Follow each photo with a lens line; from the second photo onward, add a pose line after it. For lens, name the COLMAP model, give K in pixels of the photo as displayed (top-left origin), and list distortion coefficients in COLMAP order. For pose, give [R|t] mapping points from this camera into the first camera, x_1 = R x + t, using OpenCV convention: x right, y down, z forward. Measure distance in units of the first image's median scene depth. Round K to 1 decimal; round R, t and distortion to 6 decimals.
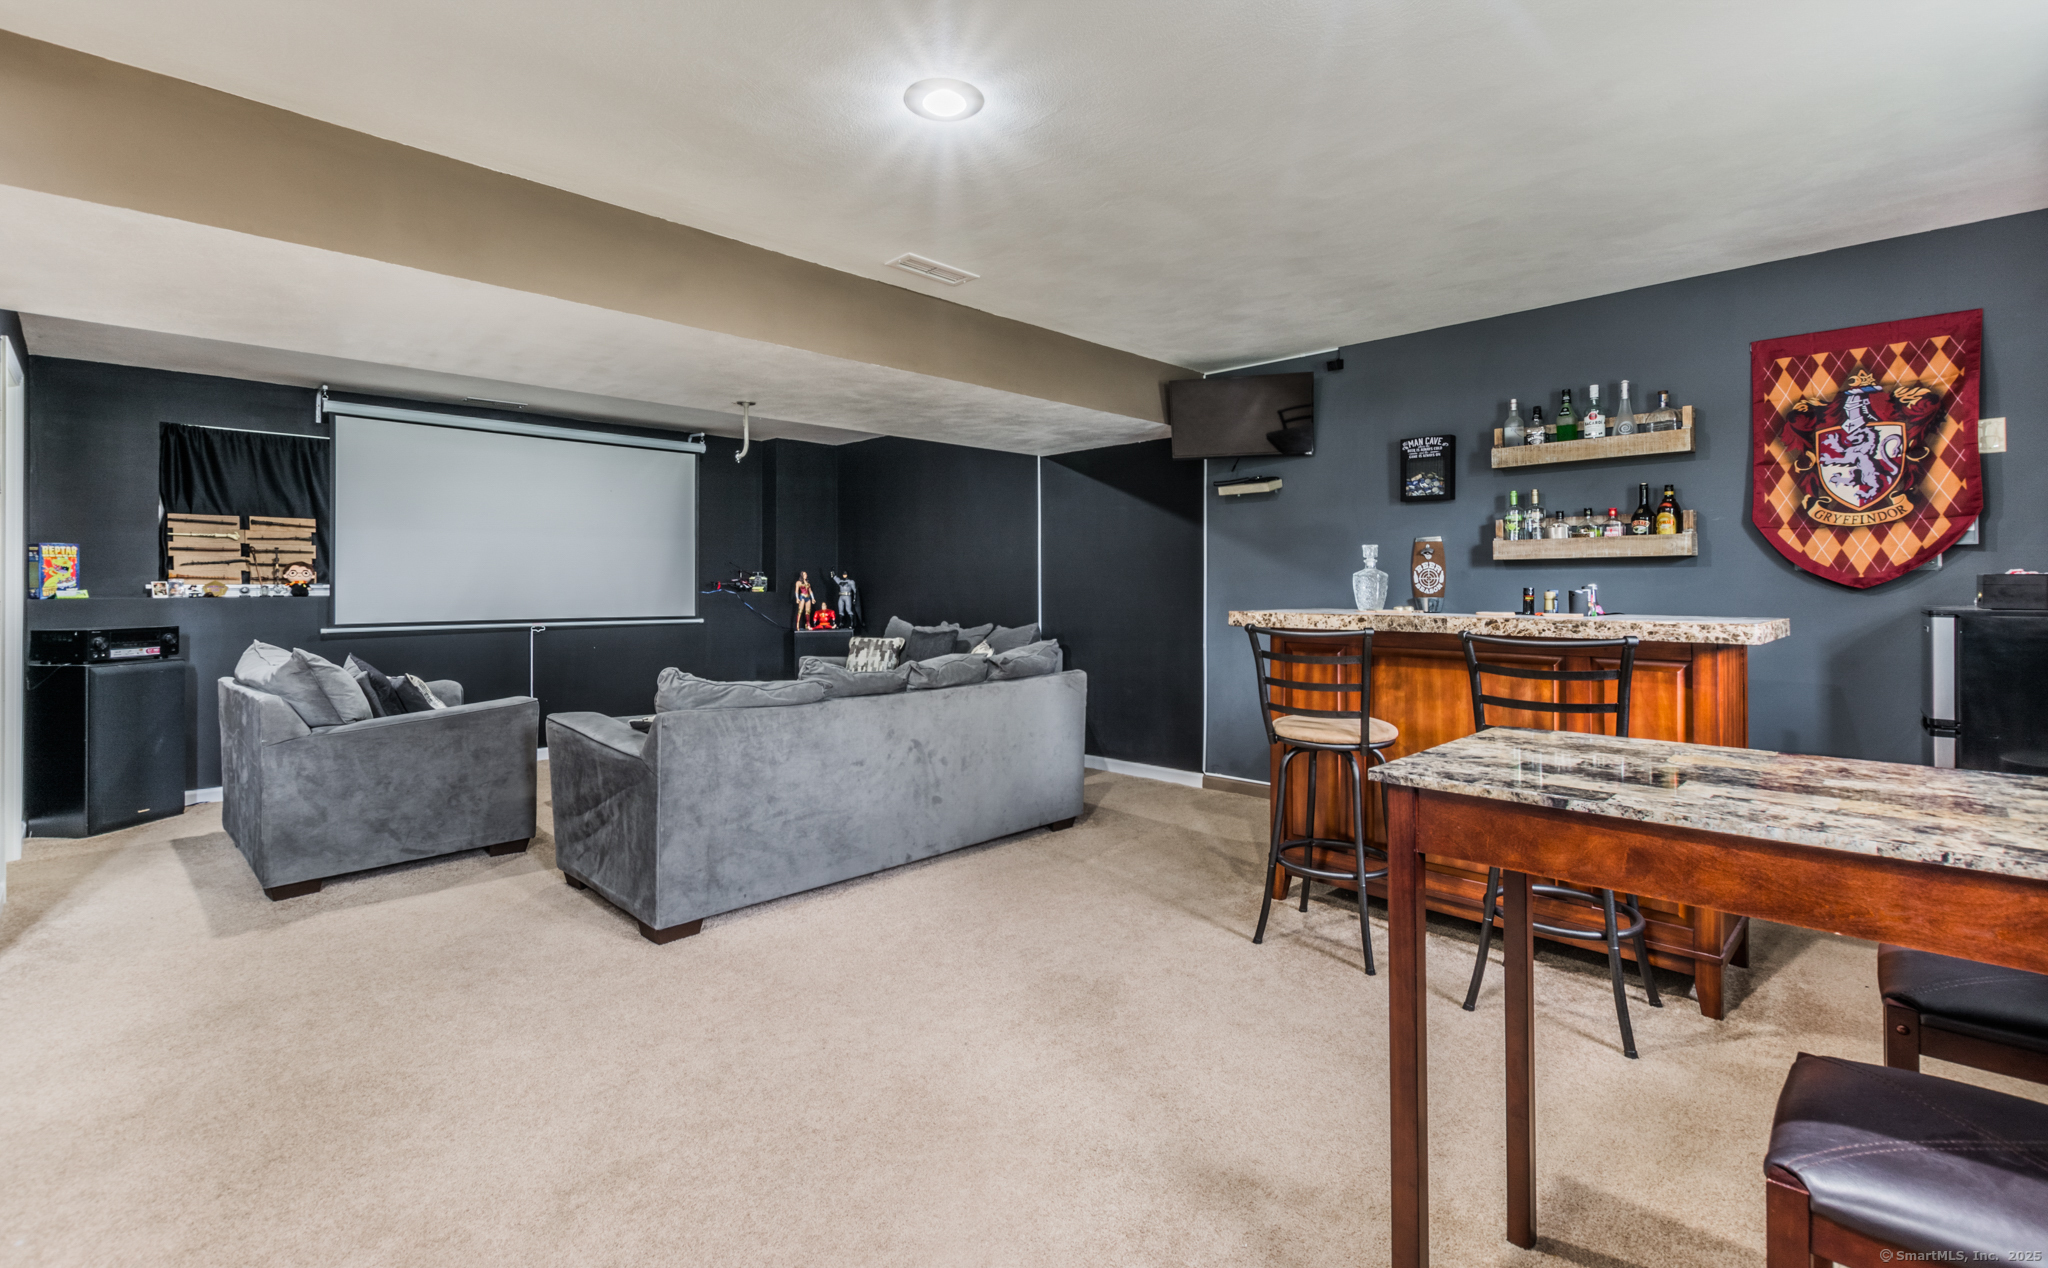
lens RADIAL K [[910.8, 0, 1027.5], [0, 910.8, 577.7], [0, 0, 1]] dist [-0.002033, -0.000315]
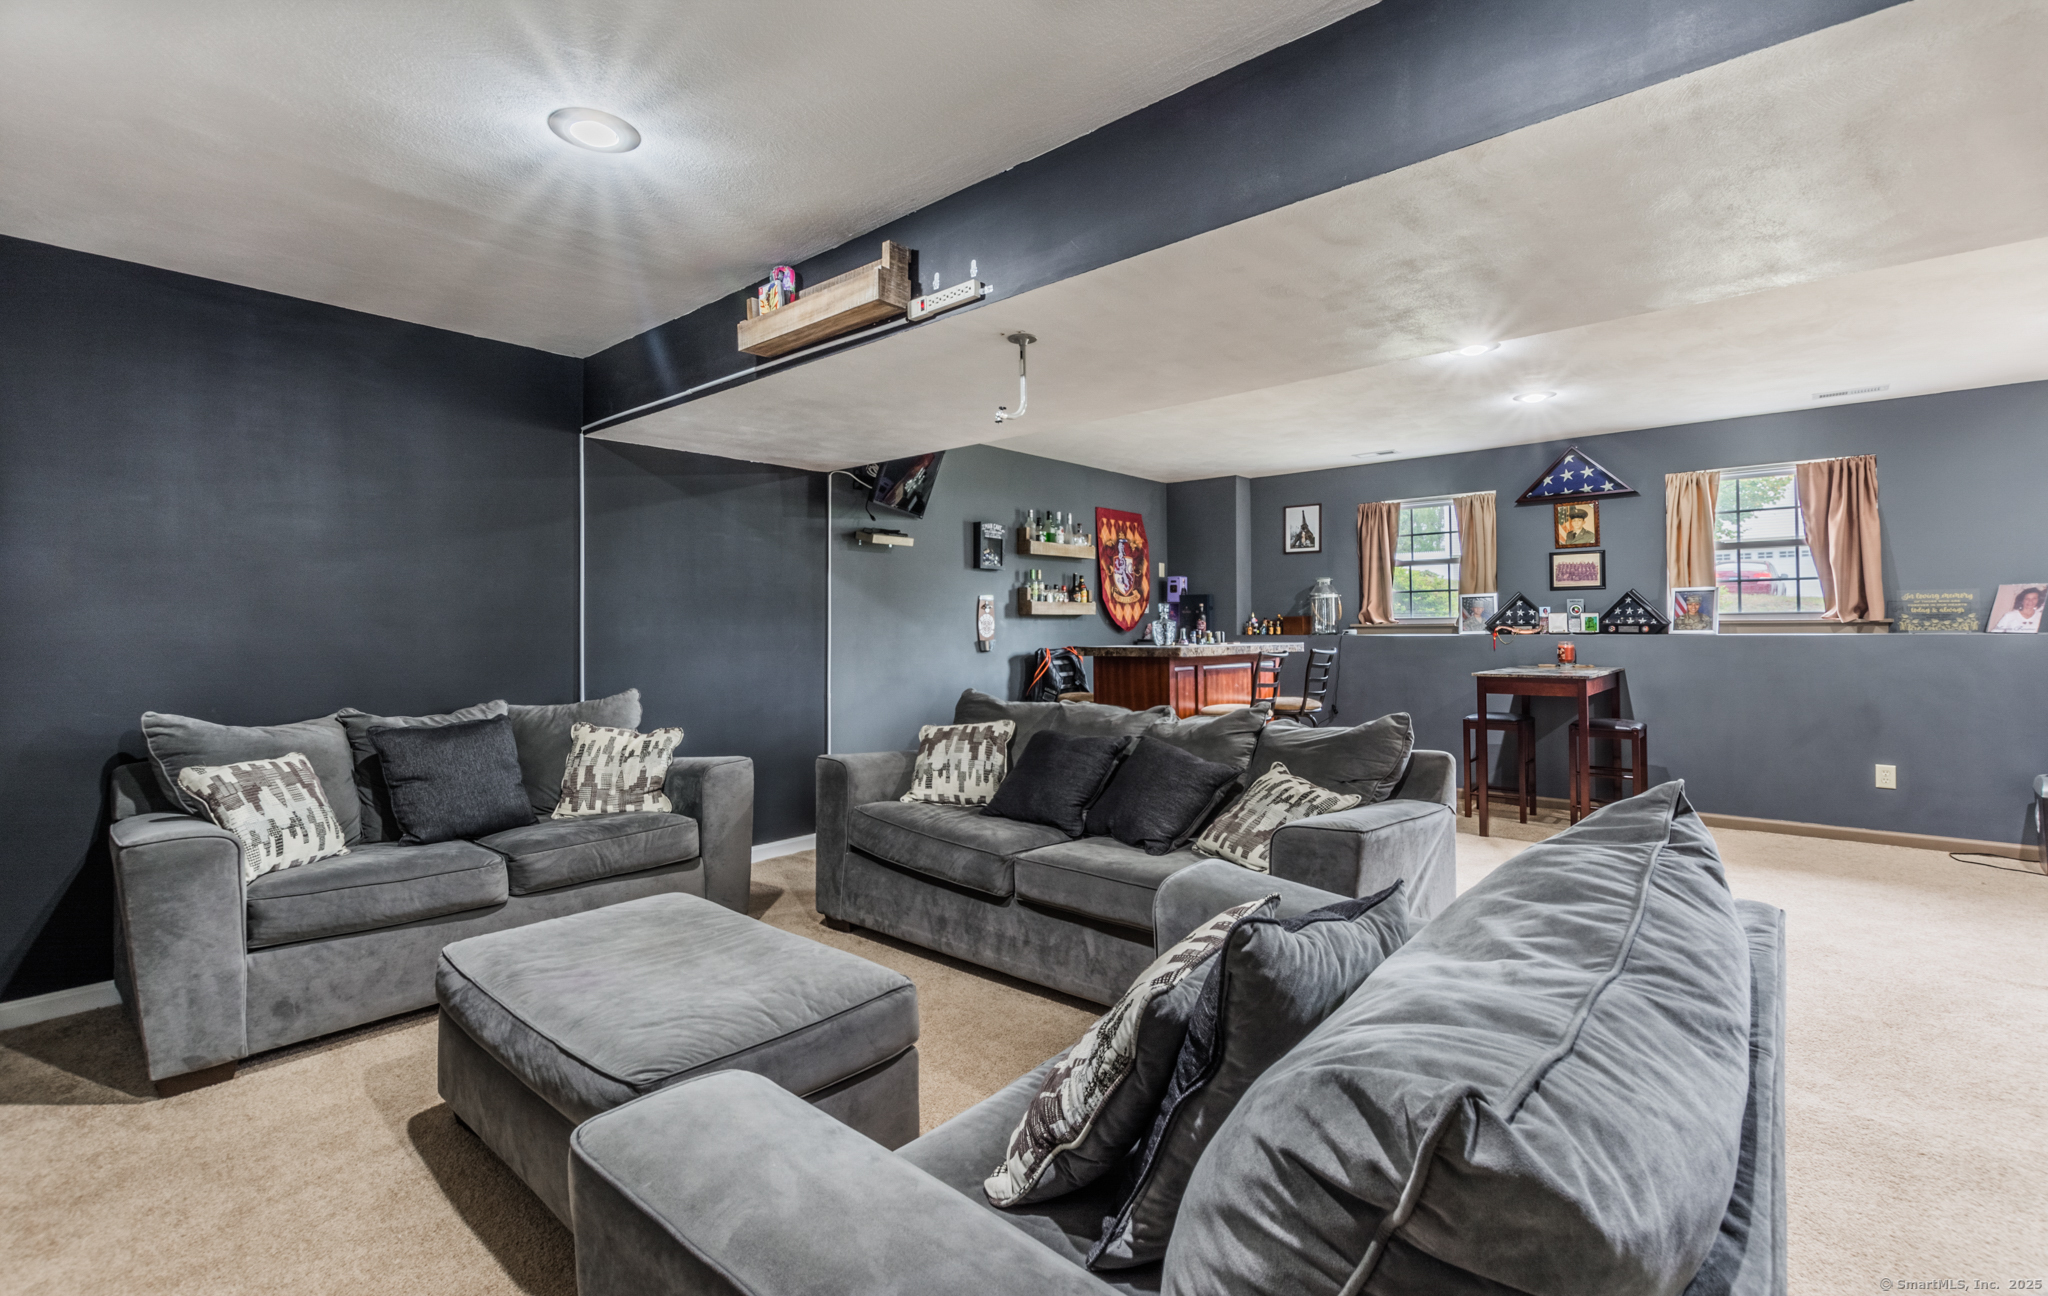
lens RADIAL K [[905.8, 0, 1021.6], [0, 905.8, 617.8], [0, 0, 1]] dist [0.003275, -0.000074]
pose [[-0.051837, 0.018948, 0.998476, -1.188921], [-0.000511, 0.999819, -0.019000, 0.019120], [-0.998655, -0.001495, -0.051818, 1.304812]]
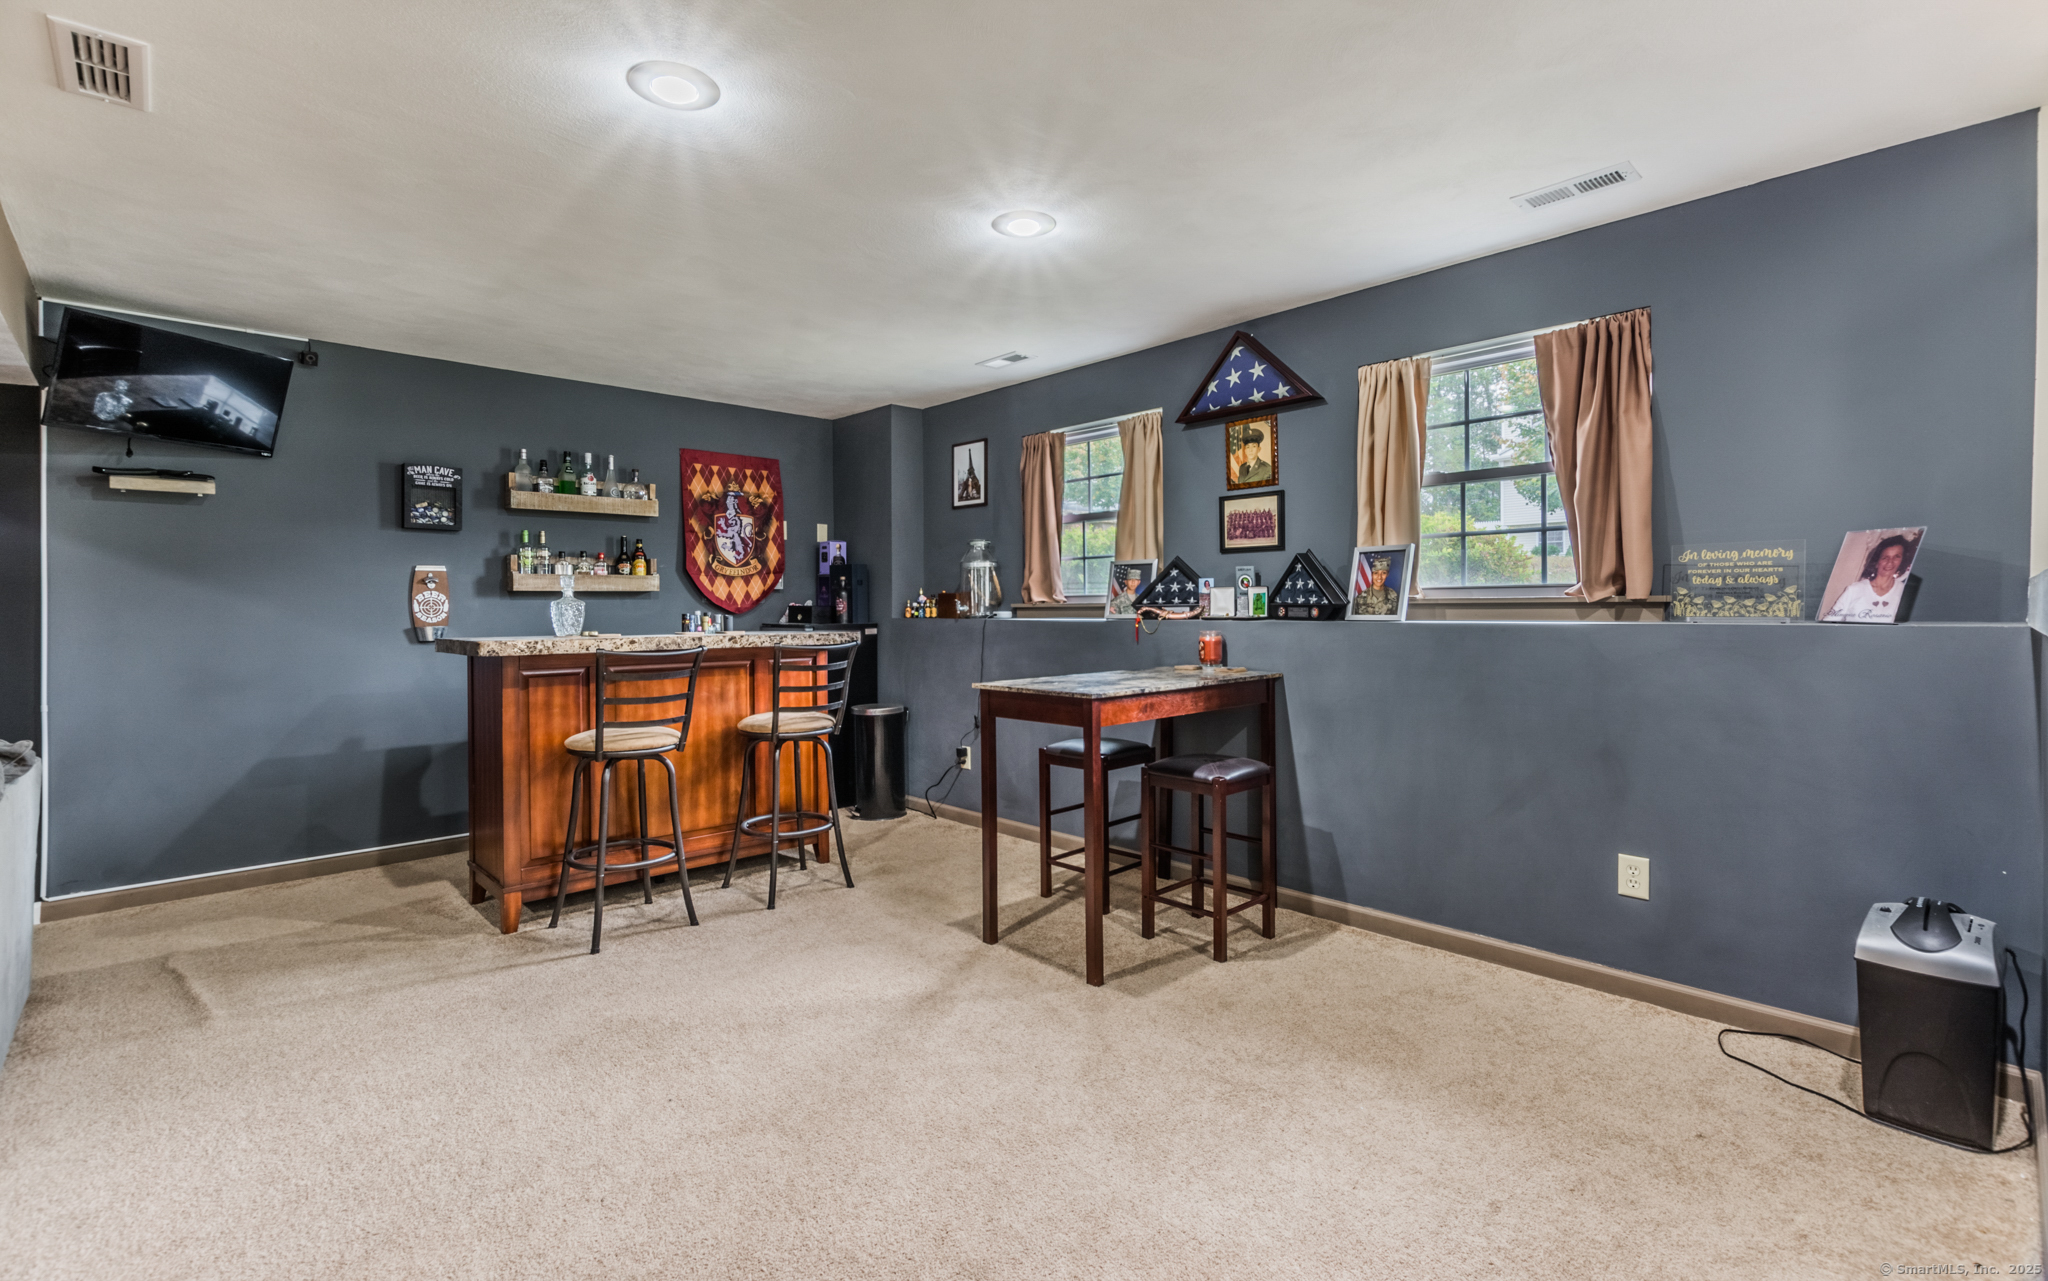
lens RADIAL K [[895.0, 0, 1013.9], [0, 895.0, 609.7], [0, 0, 1]] dist [0.001228, 0.000234]
pose [[0.043362, 0.001040, 0.999059, -0.655833], [0.000451, 0.999999, -0.001061, 0.005730], [-0.999059, 0.000497, 0.043361, 0.408734]]
